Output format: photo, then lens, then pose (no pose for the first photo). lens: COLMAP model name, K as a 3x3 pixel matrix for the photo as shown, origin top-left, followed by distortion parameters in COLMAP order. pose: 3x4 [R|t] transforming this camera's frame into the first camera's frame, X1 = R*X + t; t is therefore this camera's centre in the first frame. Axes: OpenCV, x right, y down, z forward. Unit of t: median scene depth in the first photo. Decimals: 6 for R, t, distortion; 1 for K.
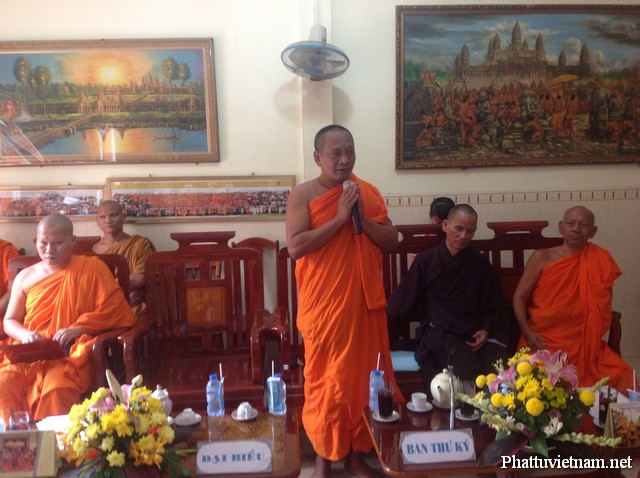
lens RADIAL K [[608.7, 0, 323.3], [0, 608.7, 237.4], [0, 0, 1]] dist [0.190206, -0.450533]
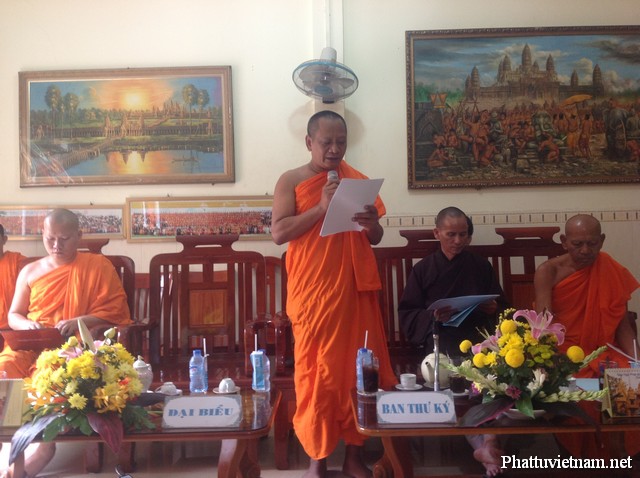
lens RADIAL K [[608.7, 0, 323.3], [0, 608.7, 237.4], [0, 0, 1]] dist [0.190206, -0.450533]
pose [[0.996951, 0.000050, -0.078029, 0.058943], [-0.010494, 0.991000, -0.133449, 0.103678], [0.077320, 0.133861, 0.987979, 0.012669]]
